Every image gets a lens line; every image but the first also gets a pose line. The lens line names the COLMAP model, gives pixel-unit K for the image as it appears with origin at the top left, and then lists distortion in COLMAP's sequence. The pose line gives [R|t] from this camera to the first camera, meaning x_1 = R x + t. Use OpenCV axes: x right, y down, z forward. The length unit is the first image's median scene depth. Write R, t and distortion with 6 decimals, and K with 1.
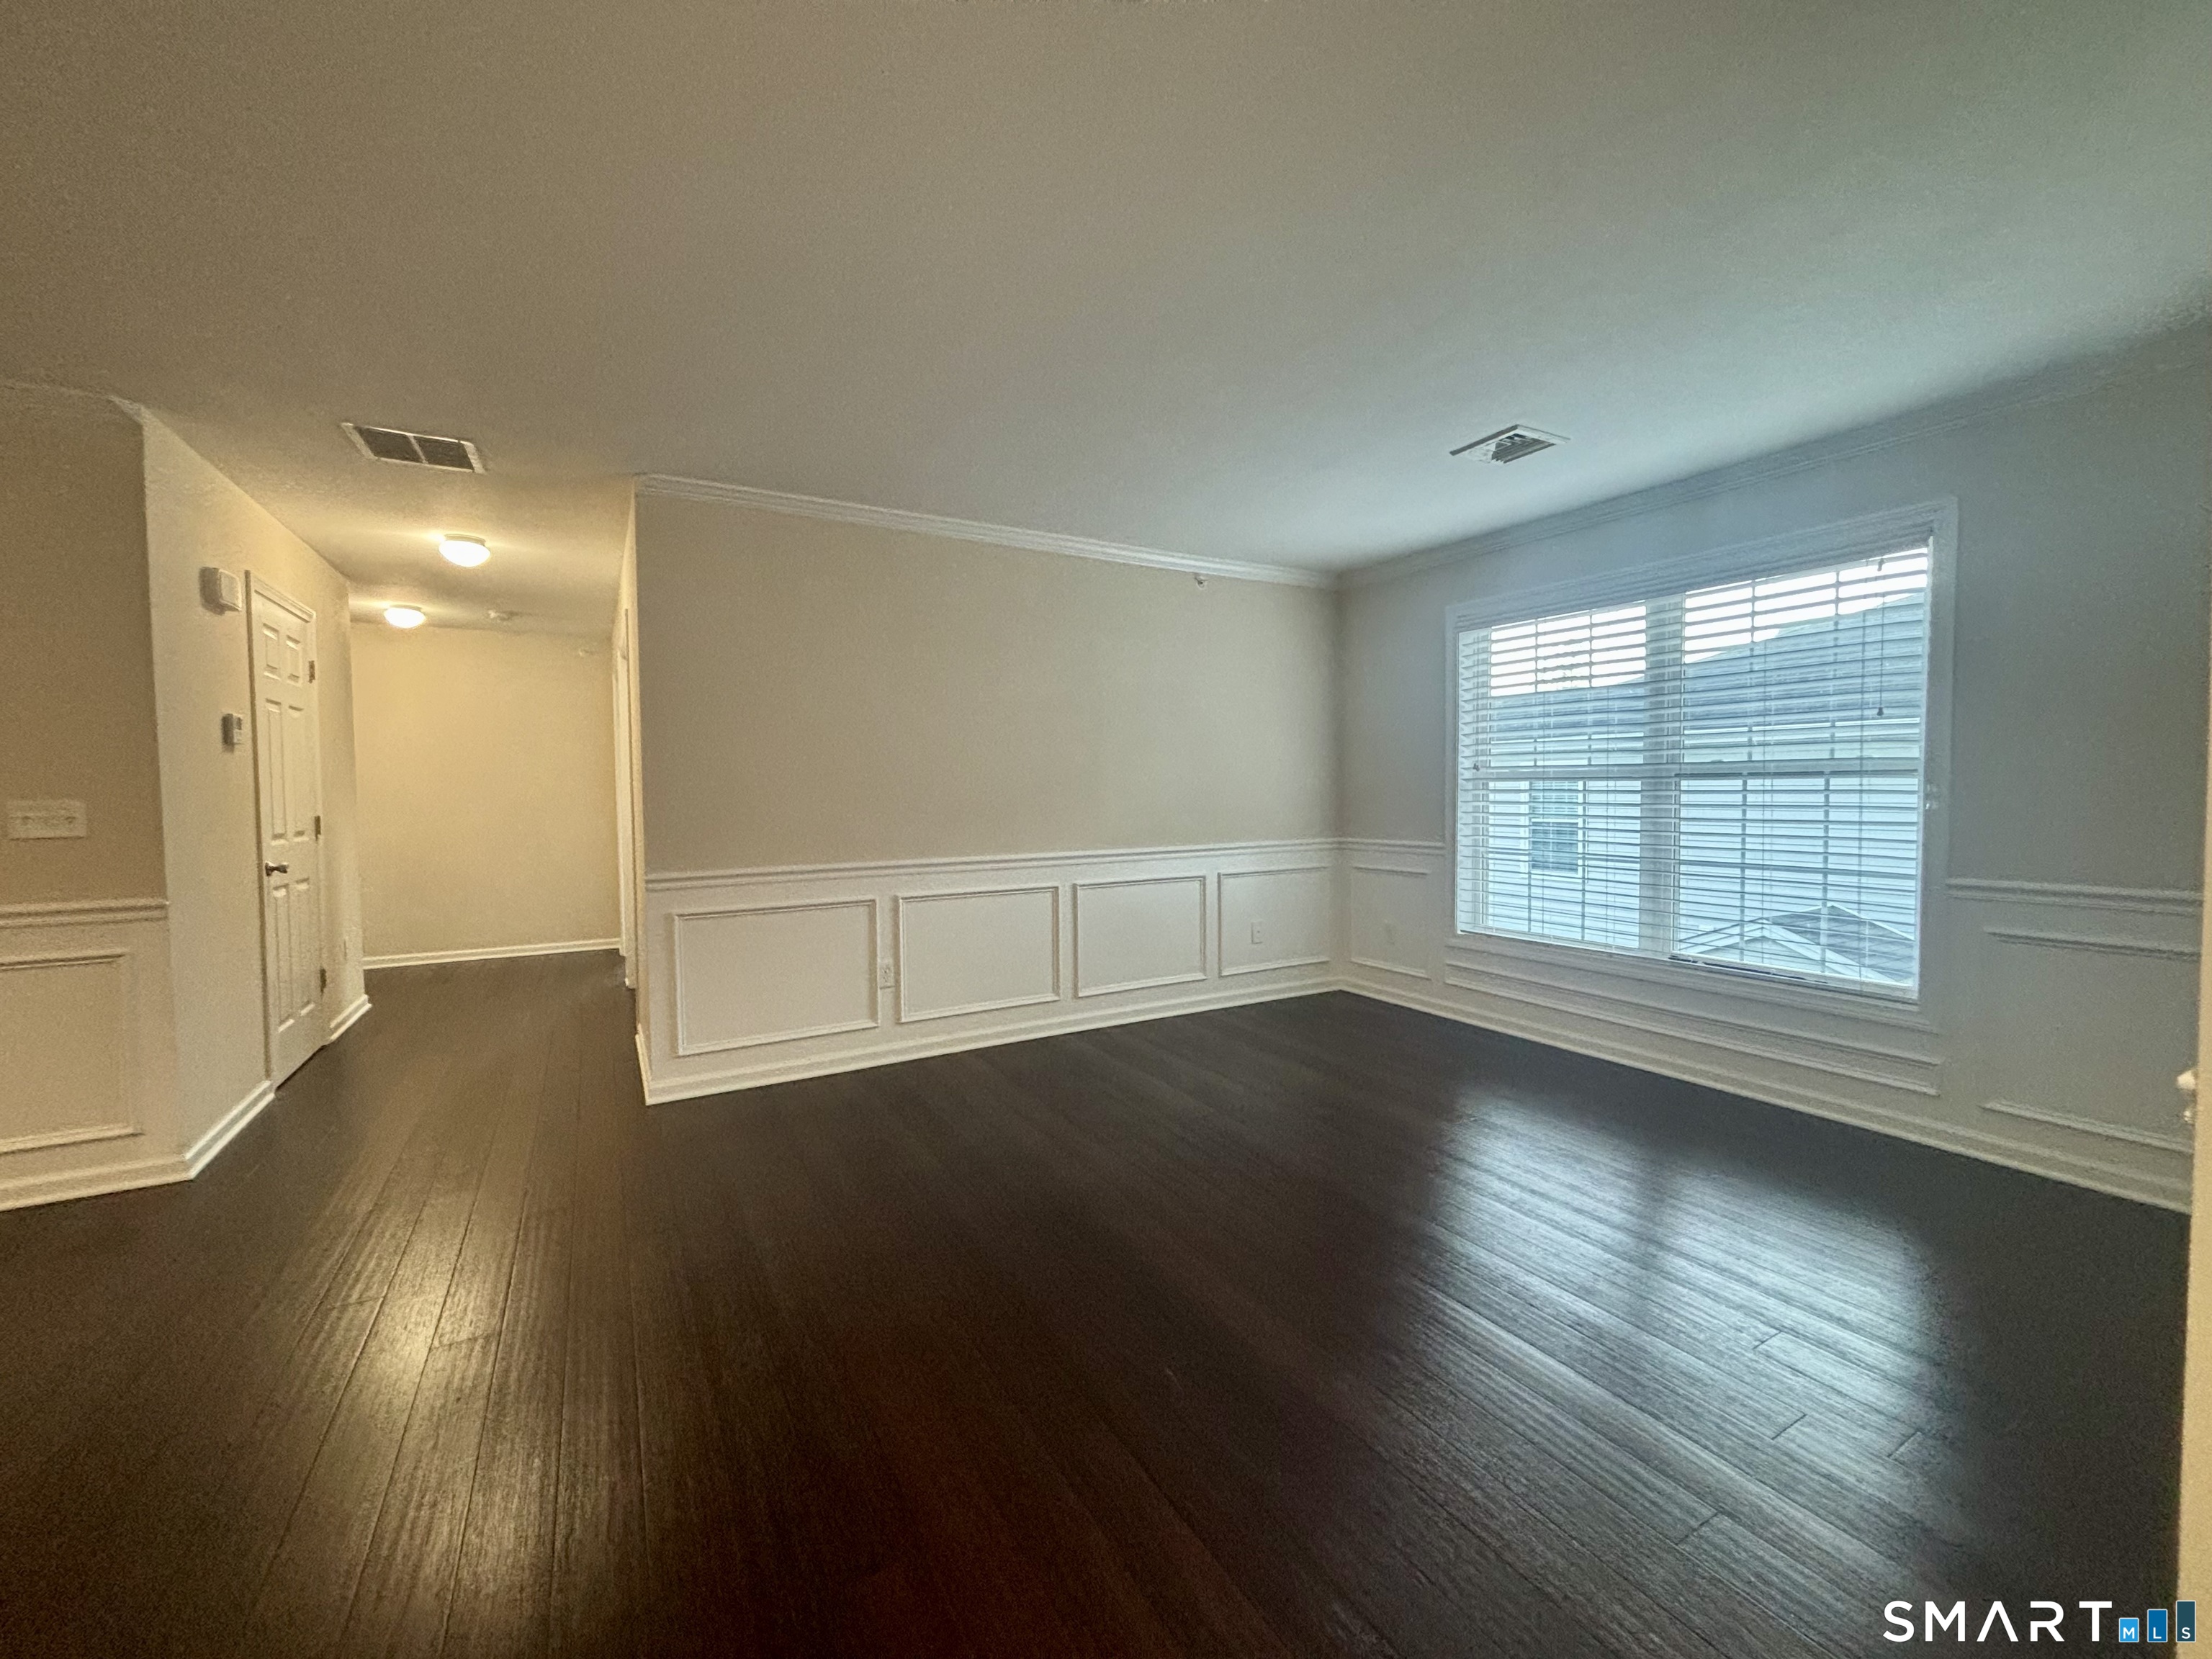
lens RADIAL K [[887.2, 0, 1112.3], [0, 887.2, 820.2], [0, 0, 1]] dist [-0.001813, 0.000173]
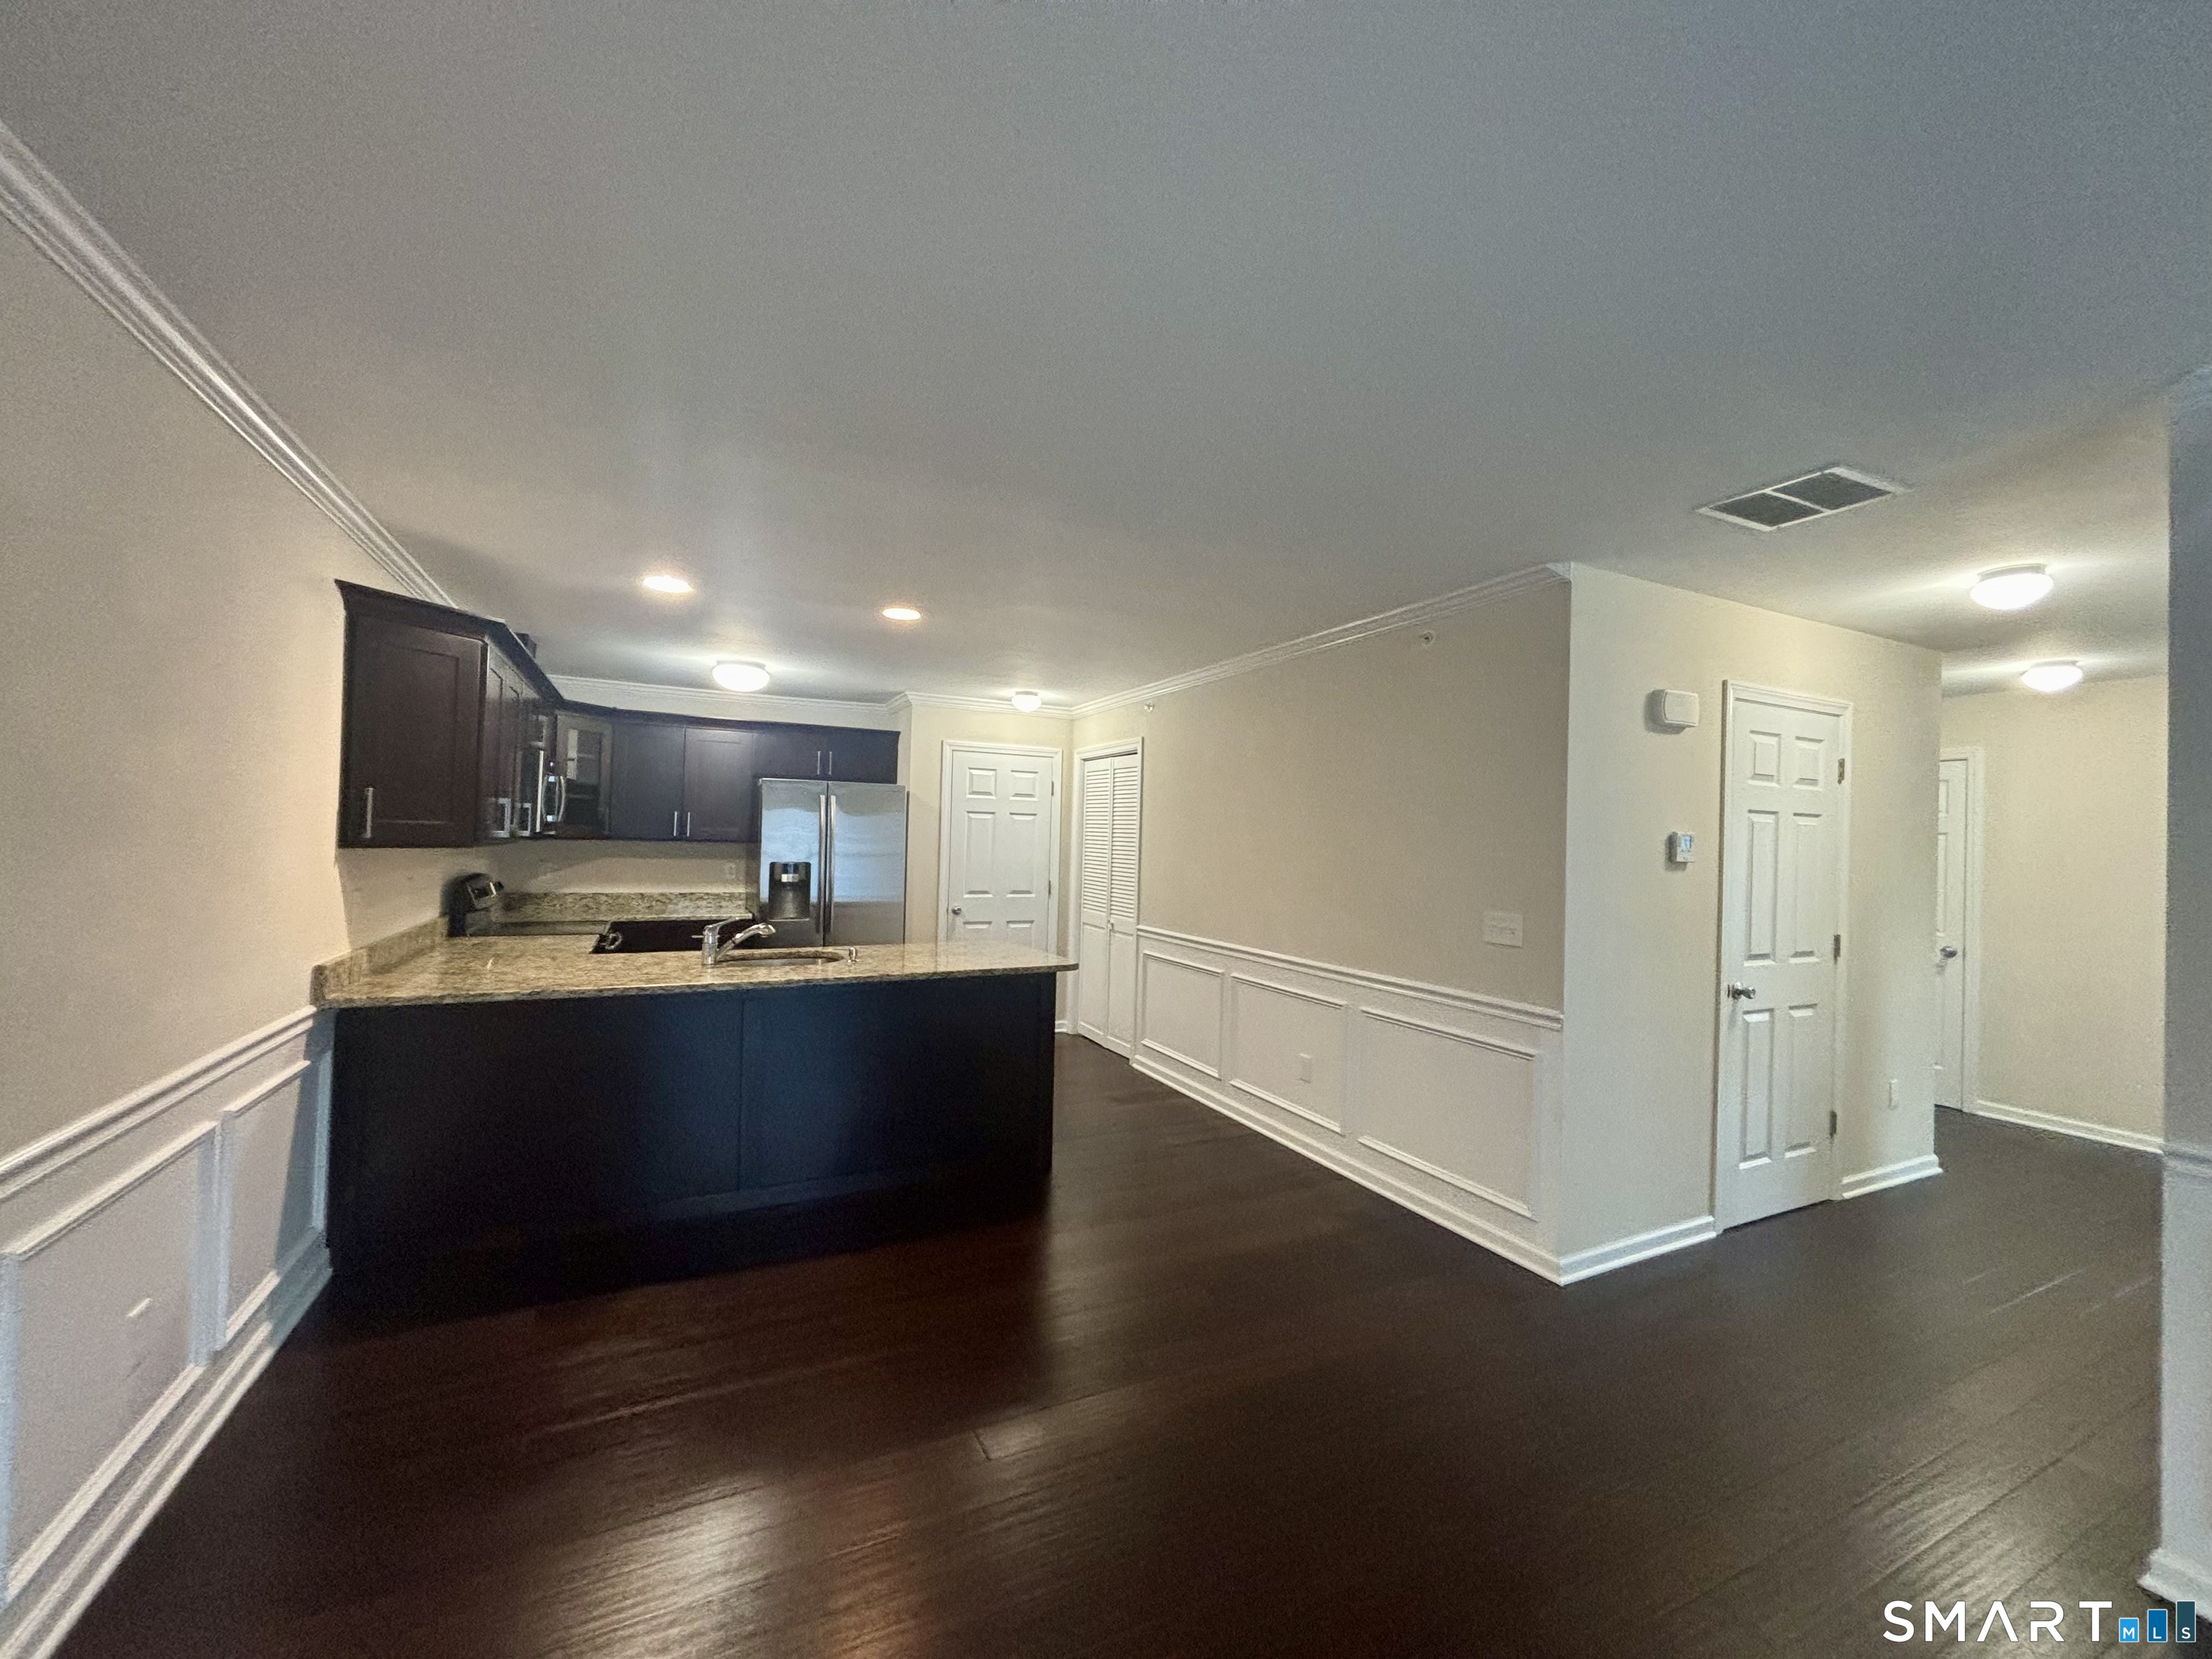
lens RADIAL K [[887.2, 0, 1094.6], [0, 887.2, 821.2], [0, 0, 1]] dist [-0.001813, 0.000173]
pose [[-0.076260, -0.007449, -0.997060, 0.033845], [-0.063060, 0.998006, -0.002633, -0.074680], [0.995092, 0.062674, -0.076578, 0.361833]]
